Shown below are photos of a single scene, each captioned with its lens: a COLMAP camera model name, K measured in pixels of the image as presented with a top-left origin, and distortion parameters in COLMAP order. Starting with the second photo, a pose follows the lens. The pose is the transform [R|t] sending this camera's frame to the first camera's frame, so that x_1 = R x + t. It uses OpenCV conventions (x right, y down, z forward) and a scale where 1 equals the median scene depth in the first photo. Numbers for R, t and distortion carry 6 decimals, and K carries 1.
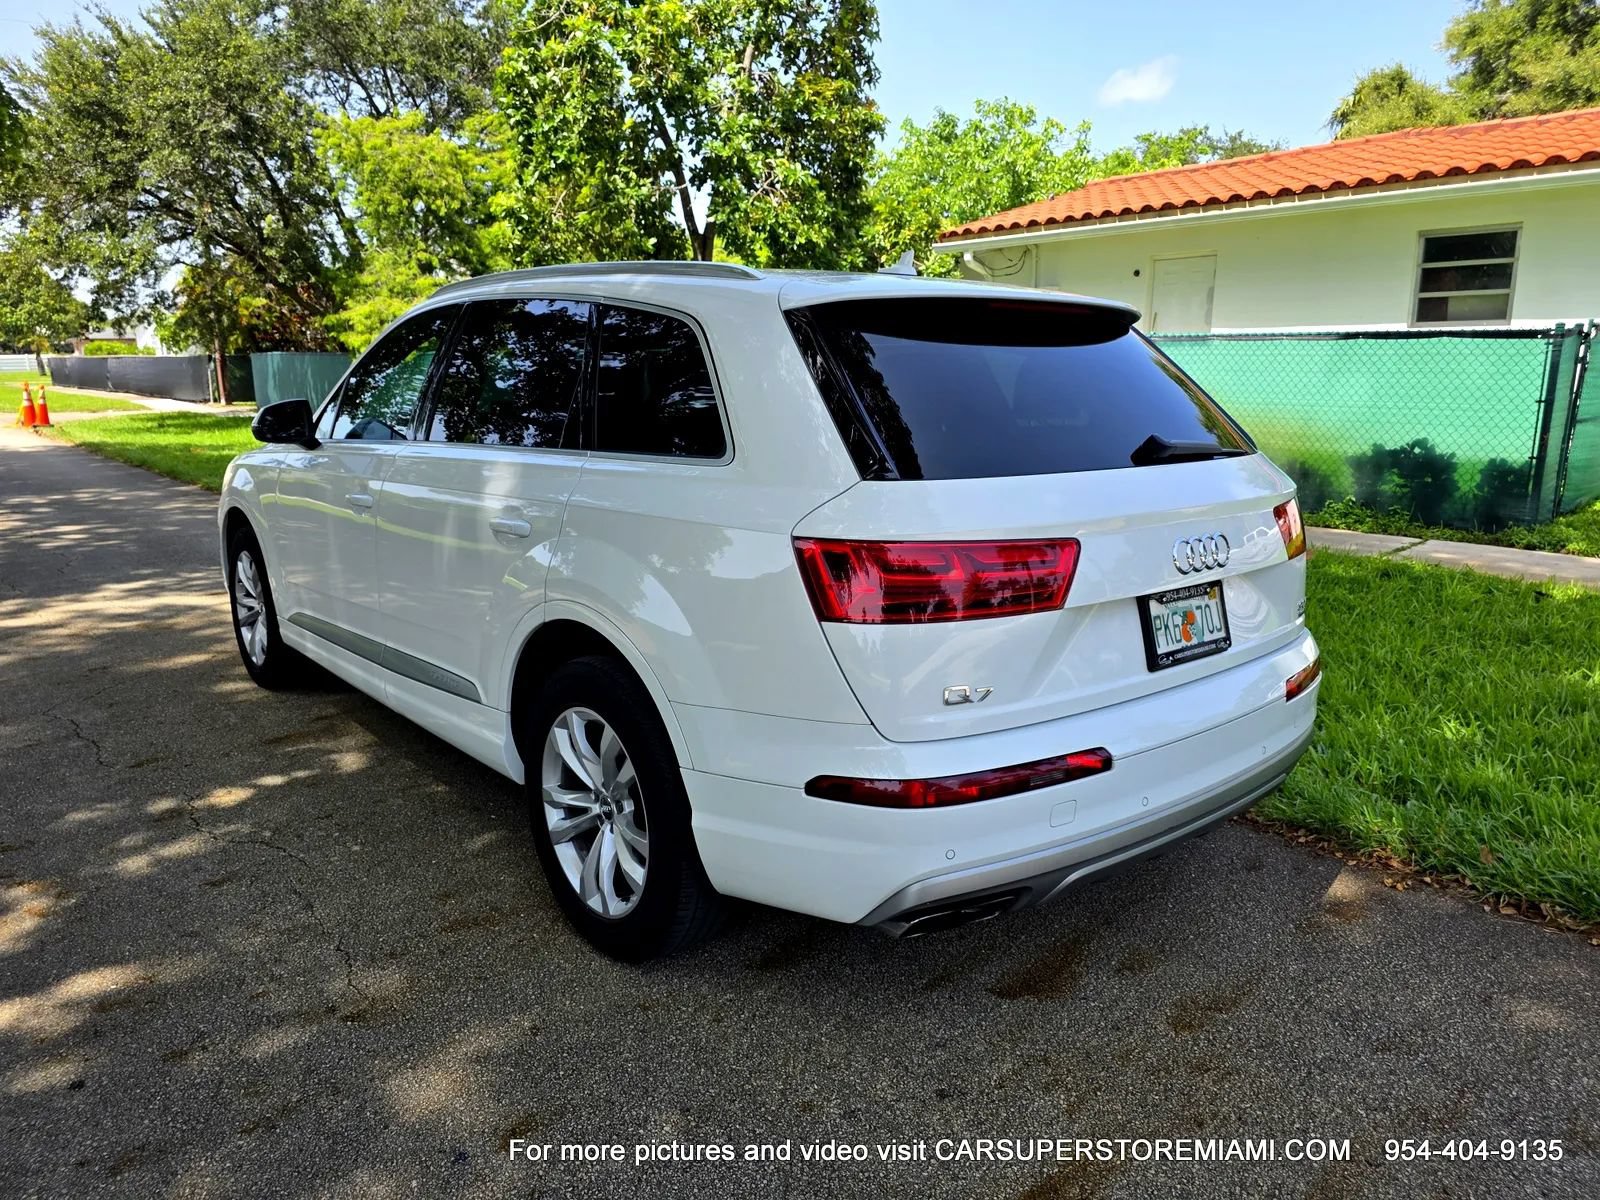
lens RADIAL K [[1098.9, 0, 784.6], [0, 1098.9, 594.6], [0, 0, 1]] dist [0.031081, -0.027735]
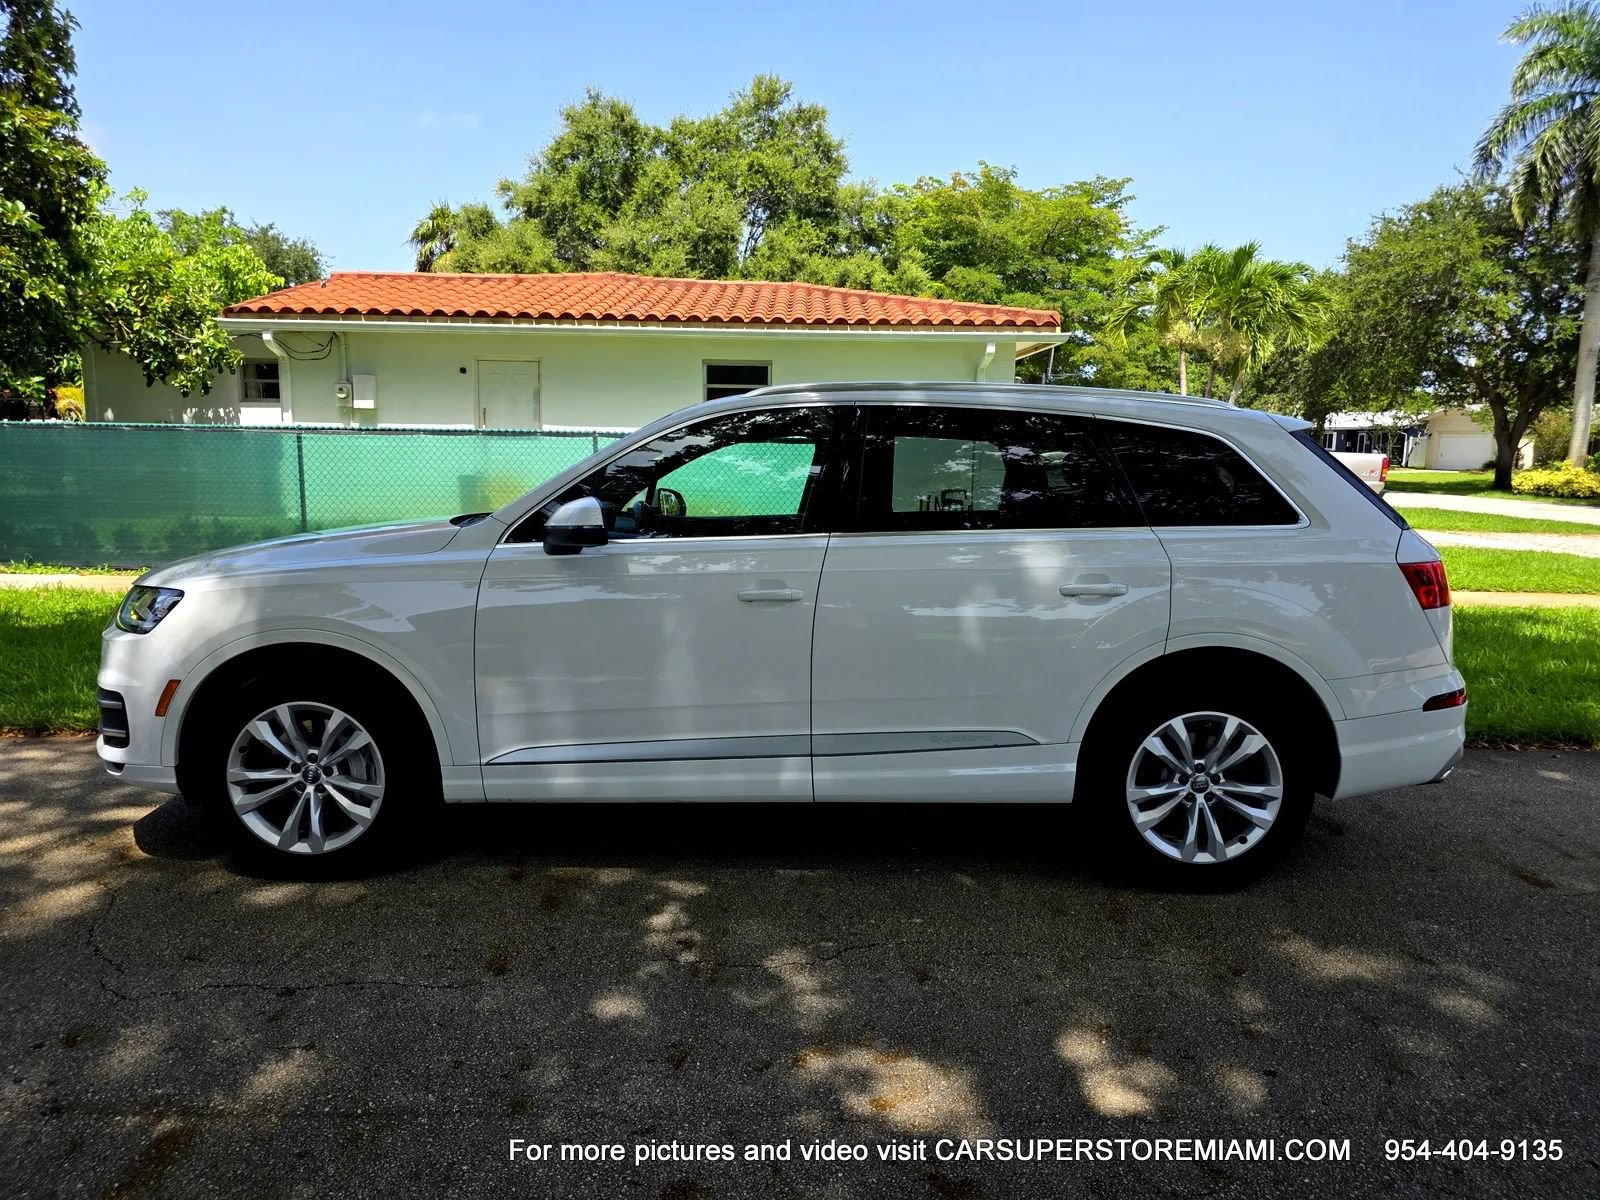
lens RADIAL K [[1098.9, 0, 807.2], [0, 1098.9, 585.4], [0, 0, 1]] dist [0.031081, -0.027735]
pose [[0.635242, -0.073739, 0.768785, -0.317714], [0.140159, 0.989909, -0.020864, -0.018954], [-0.759489, 0.121006, 0.639167, 0.099564]]
